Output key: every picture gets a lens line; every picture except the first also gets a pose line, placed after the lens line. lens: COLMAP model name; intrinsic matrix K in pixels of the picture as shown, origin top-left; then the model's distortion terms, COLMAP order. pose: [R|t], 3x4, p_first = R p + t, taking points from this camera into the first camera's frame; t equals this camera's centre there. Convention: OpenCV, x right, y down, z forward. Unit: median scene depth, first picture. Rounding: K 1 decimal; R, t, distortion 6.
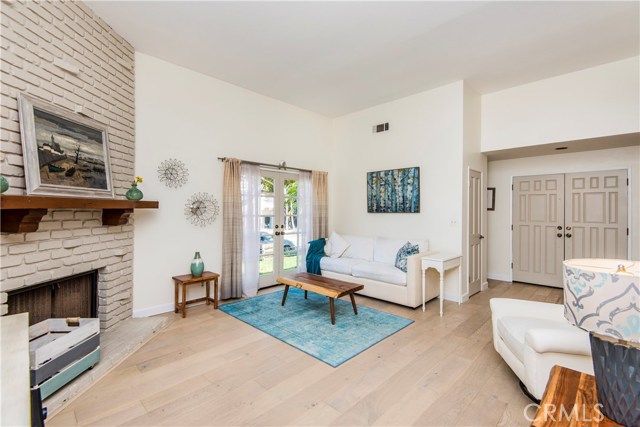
lens RADIAL K [[290.4, 0, 320.8], [0, 290.4, 209.1], [0, 0, 1]] dist [0.003443, 0.000257]
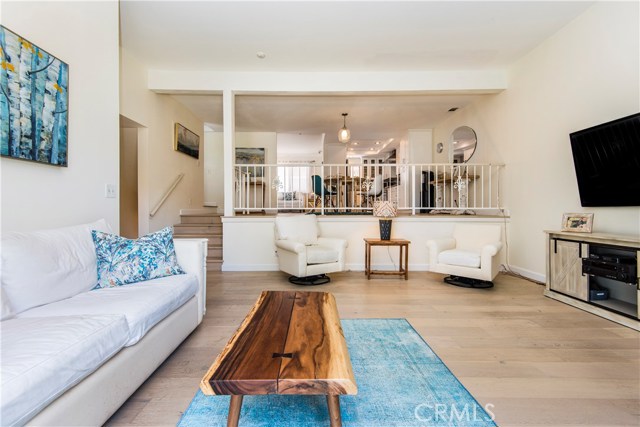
lens RADIAL K [[290.4, 0, 320.7], [0, 290.4, 211.2], [0, 0, 1]] dist [0.003443, 0.000257]
pose [[-0.701780, -0.007029, 0.712359, -0.250224], [0.003667, 0.999902, 0.013479, 0.073767], [-0.712384, 0.012071, -0.701686, 1.018118]]
